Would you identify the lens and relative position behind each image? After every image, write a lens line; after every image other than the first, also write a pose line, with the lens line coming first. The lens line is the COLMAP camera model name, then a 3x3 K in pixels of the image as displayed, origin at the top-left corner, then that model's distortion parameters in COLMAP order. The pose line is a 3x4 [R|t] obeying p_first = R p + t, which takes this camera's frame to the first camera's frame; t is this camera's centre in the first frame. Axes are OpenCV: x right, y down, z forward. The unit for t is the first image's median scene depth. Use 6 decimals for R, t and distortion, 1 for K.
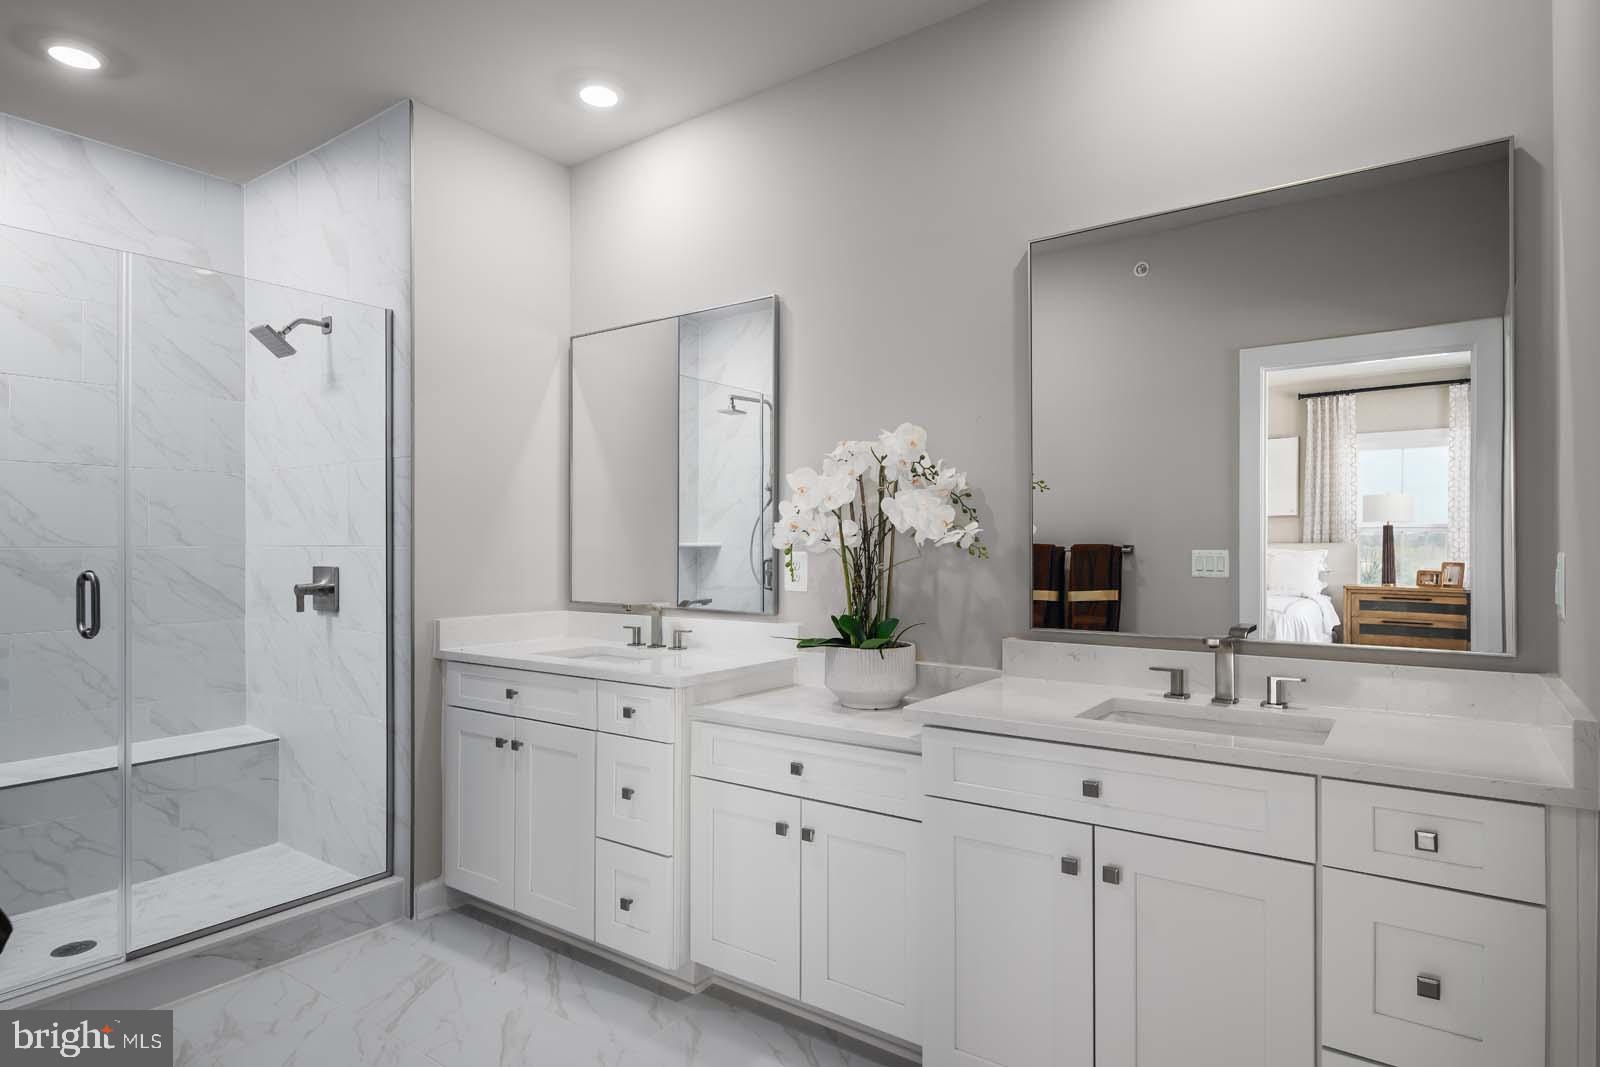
lens RADIAL K [[883.8, 0, 800.0], [0, 883.8, 533.5], [0, 0, 1]] dist [-0.000459, -0.000887]
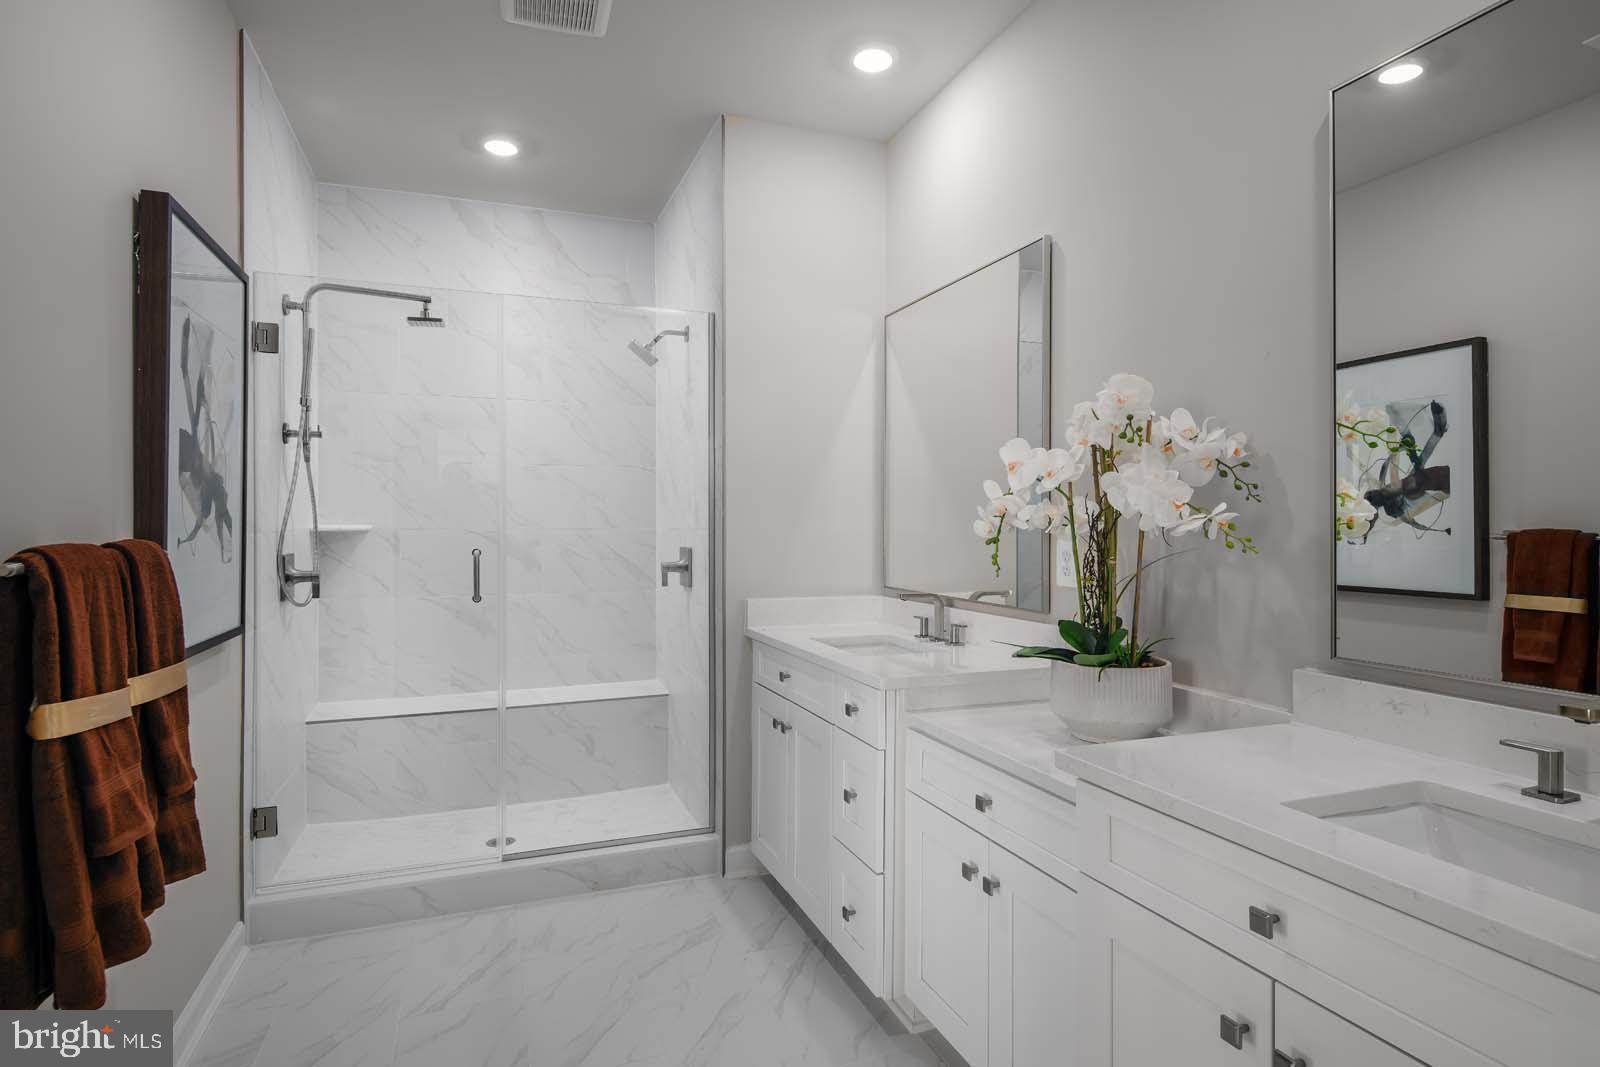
lens RADIAL K [[873.0, 0, 802.0], [0, 873.0, 515.3], [0, 0, 1]] dist [-0.001292, -0.000229]
pose [[0.834206, -0.004792, -0.551432, 0.239935], [0.006385, 0.999979, 0.000969, -0.004486], [0.551415, -0.004329, 0.834220, 0.175459]]
